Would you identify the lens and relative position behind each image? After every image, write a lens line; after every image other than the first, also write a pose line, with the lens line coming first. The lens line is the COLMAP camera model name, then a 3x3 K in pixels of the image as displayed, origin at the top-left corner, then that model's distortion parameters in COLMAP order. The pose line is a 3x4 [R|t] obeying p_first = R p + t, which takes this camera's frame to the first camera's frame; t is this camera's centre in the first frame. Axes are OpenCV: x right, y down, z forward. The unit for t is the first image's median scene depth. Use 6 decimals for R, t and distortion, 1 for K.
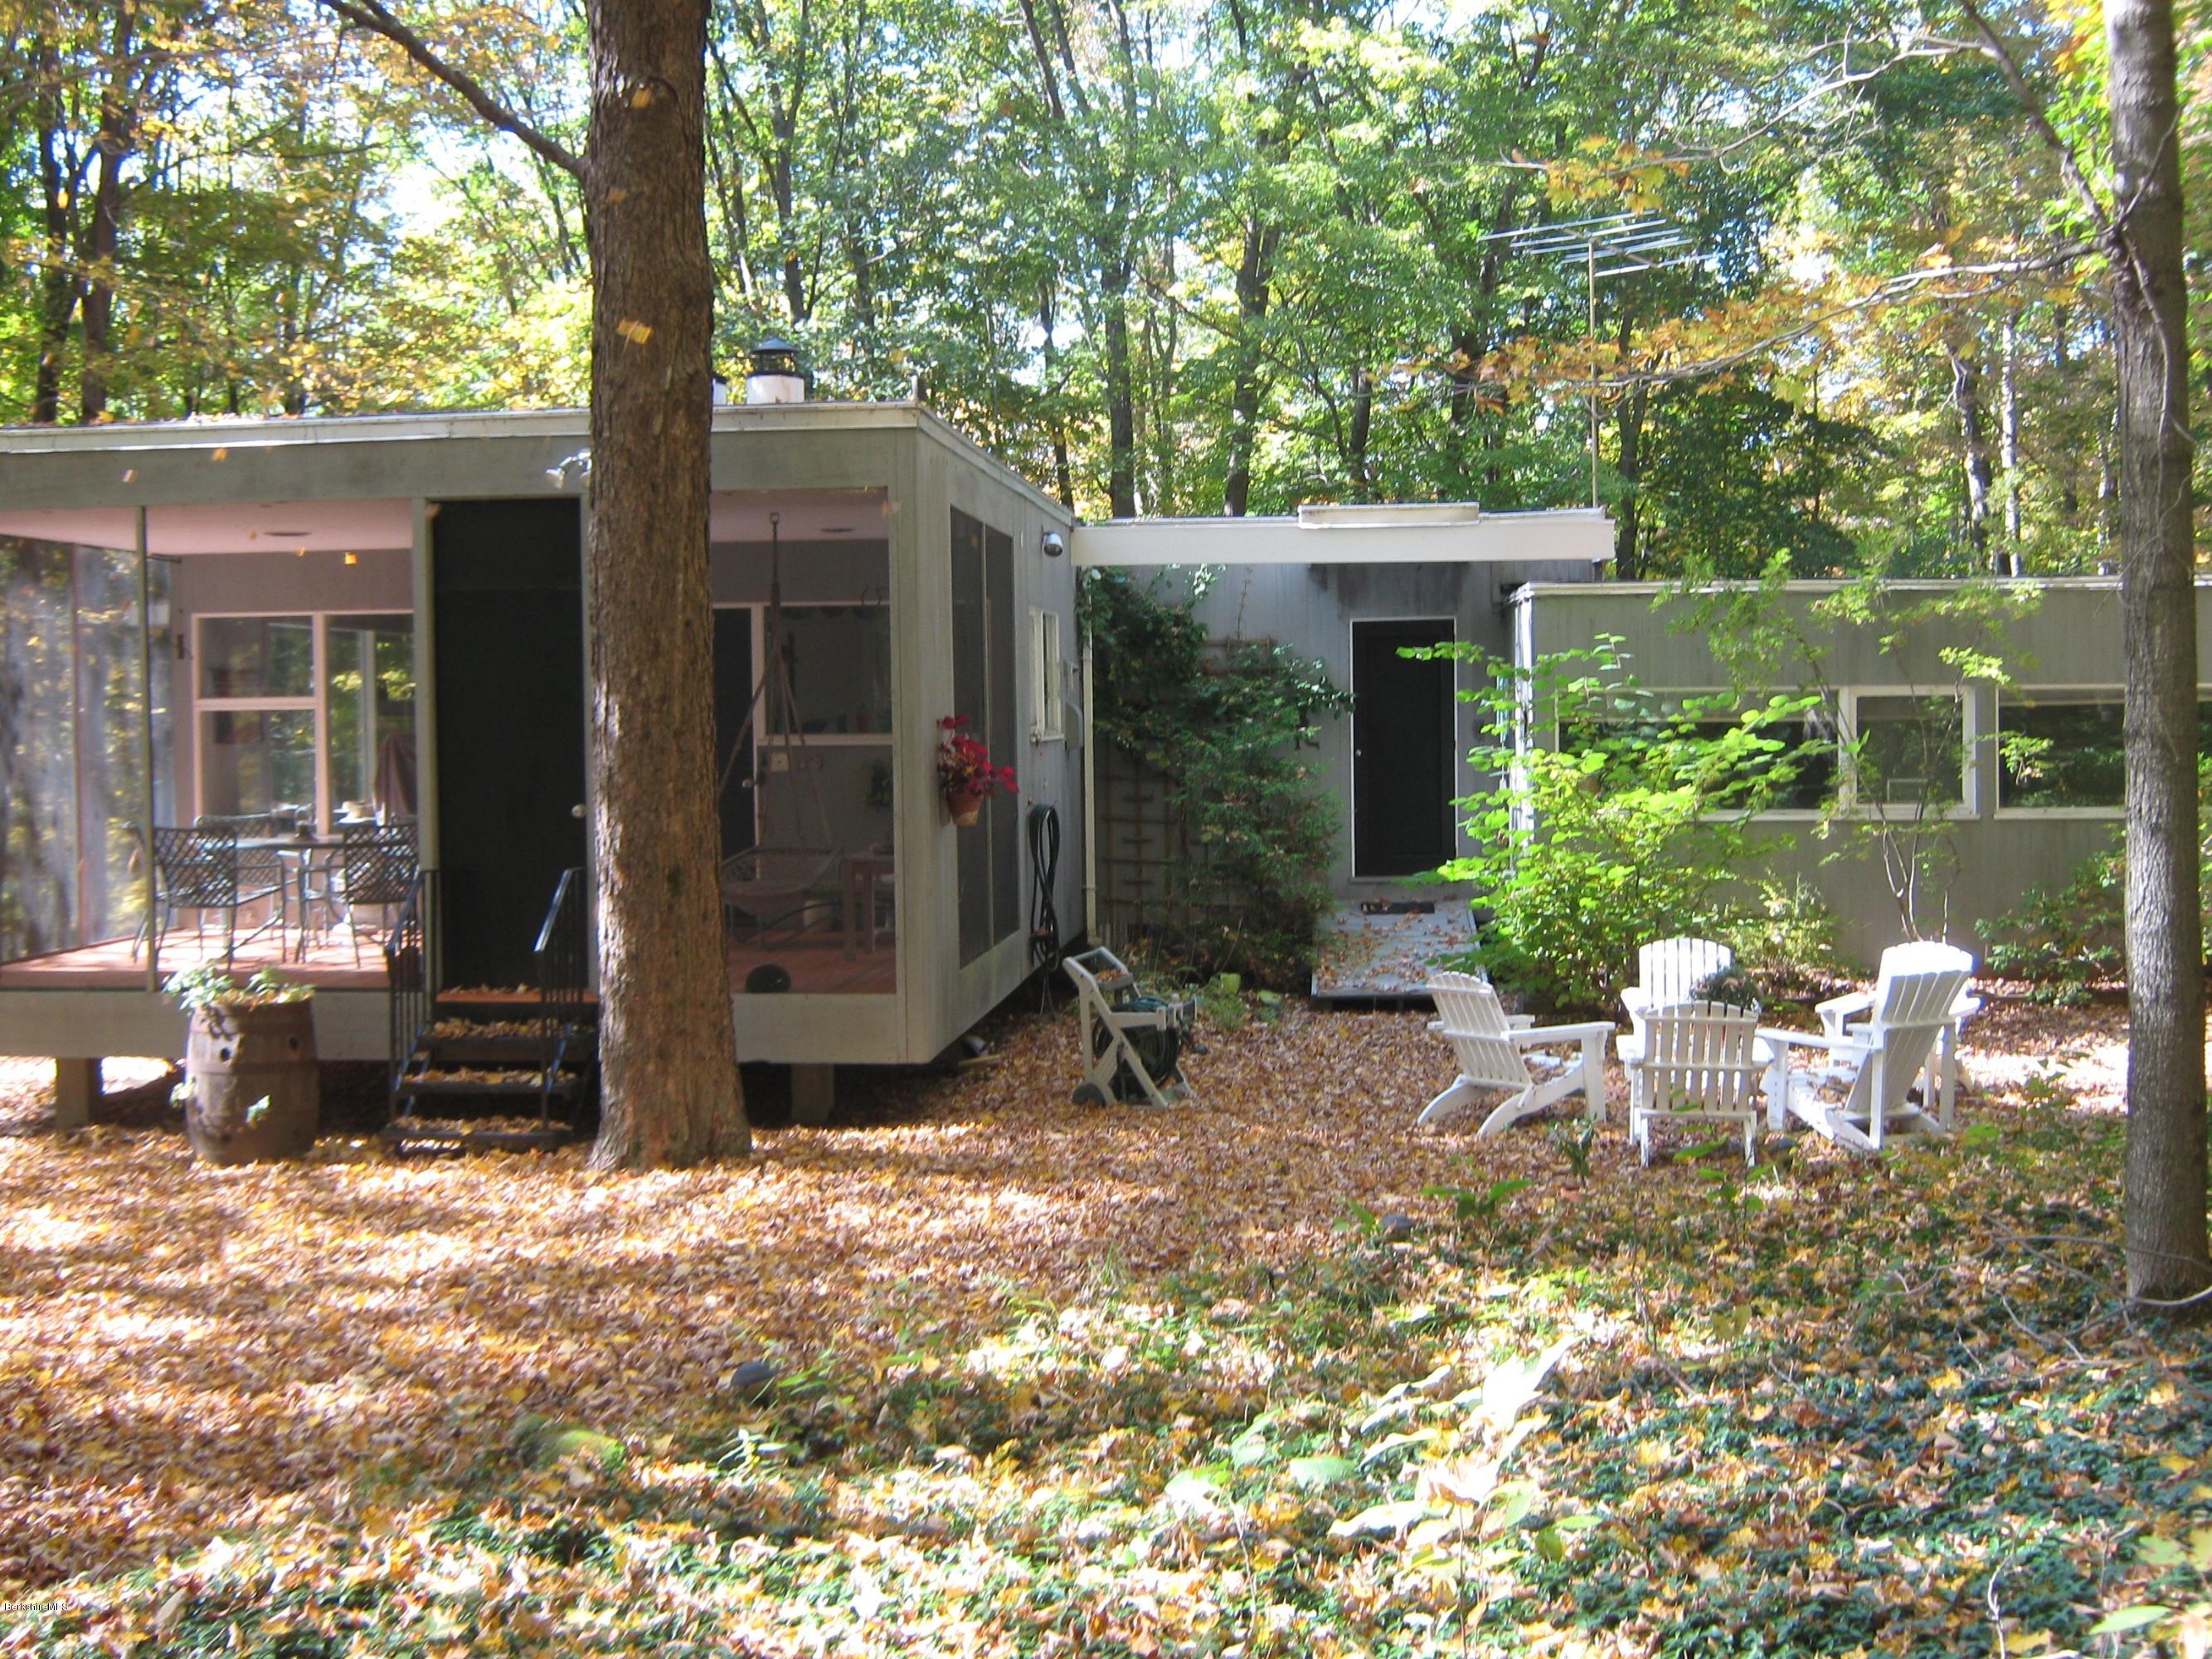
lens RADIAL K [[2535.3, 0, 1107.7], [0, 2535.3, 827.7], [0, 0, 1]] dist [-0.087404, 0.000000]
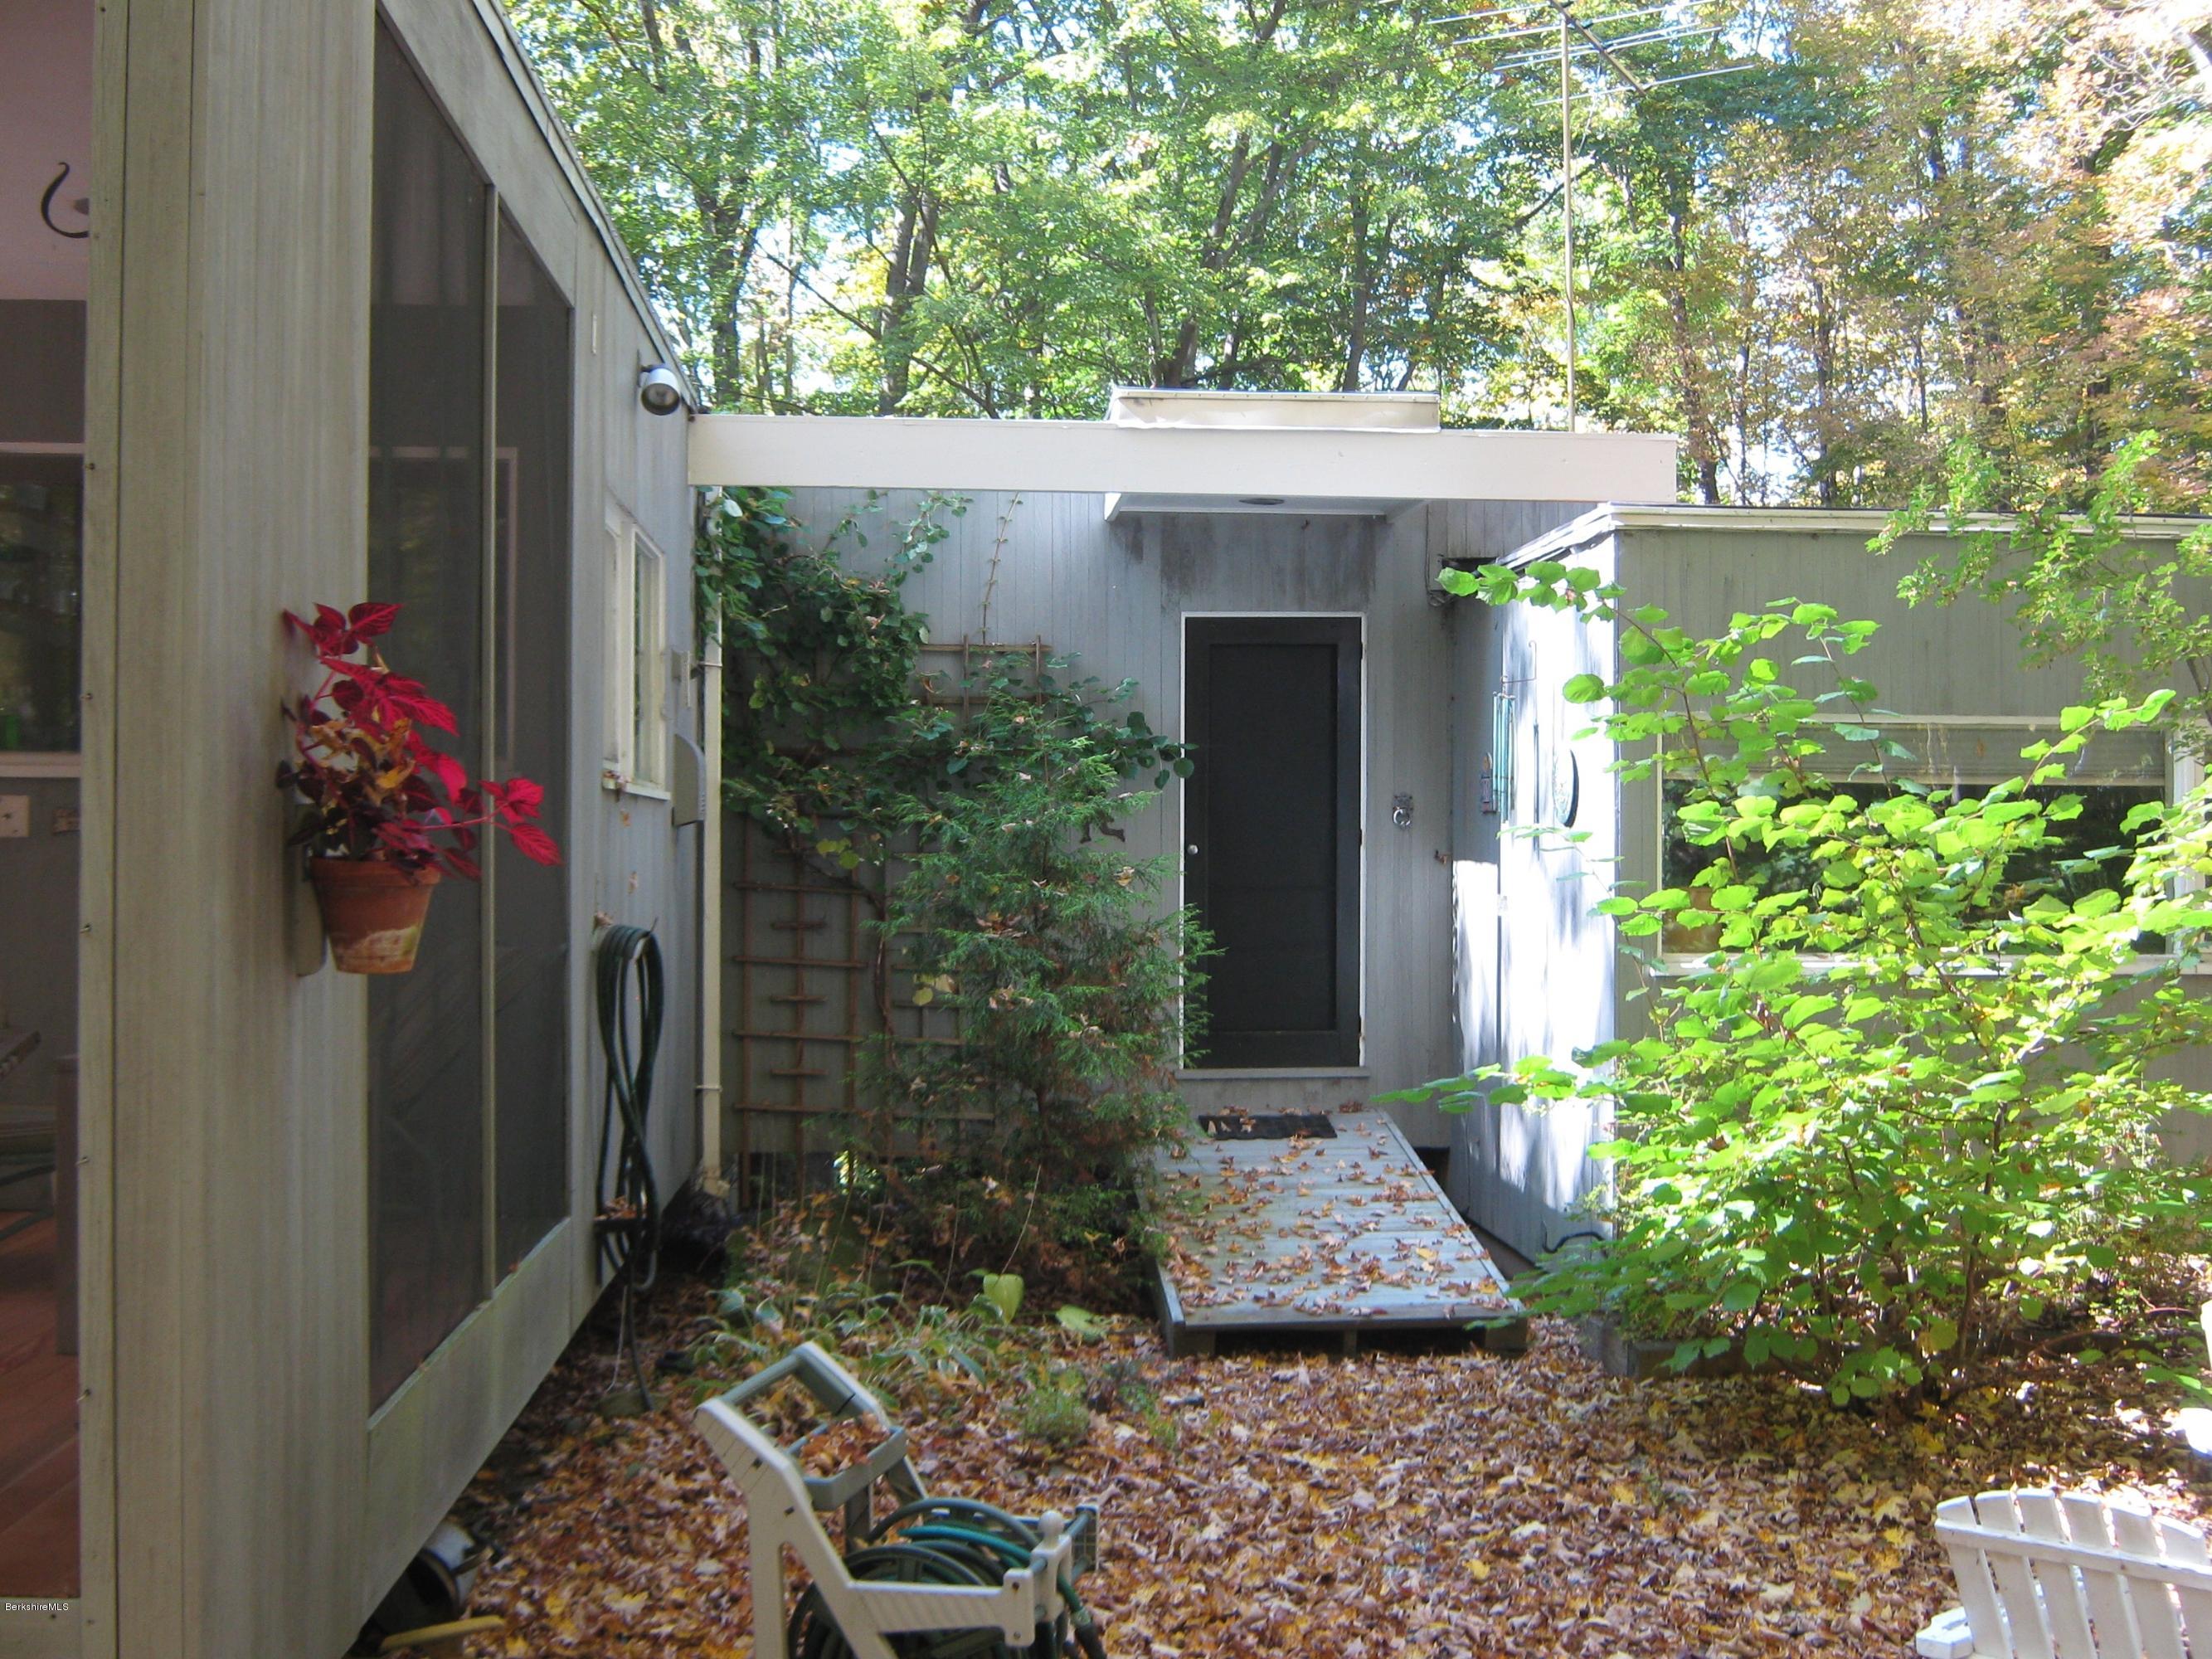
lens RADIAL K [[2535.3, 0, 1101.8], [0, 2535.3, 823.1], [0, 0, 1]] dist [-0.087404, 0.000000]
pose [[0.986387, 0.018974, 0.163343, -0.014259], [-0.009209, 0.998136, -0.060333, -0.001000], [-0.164183, 0.058007, 0.984723, 0.477943]]
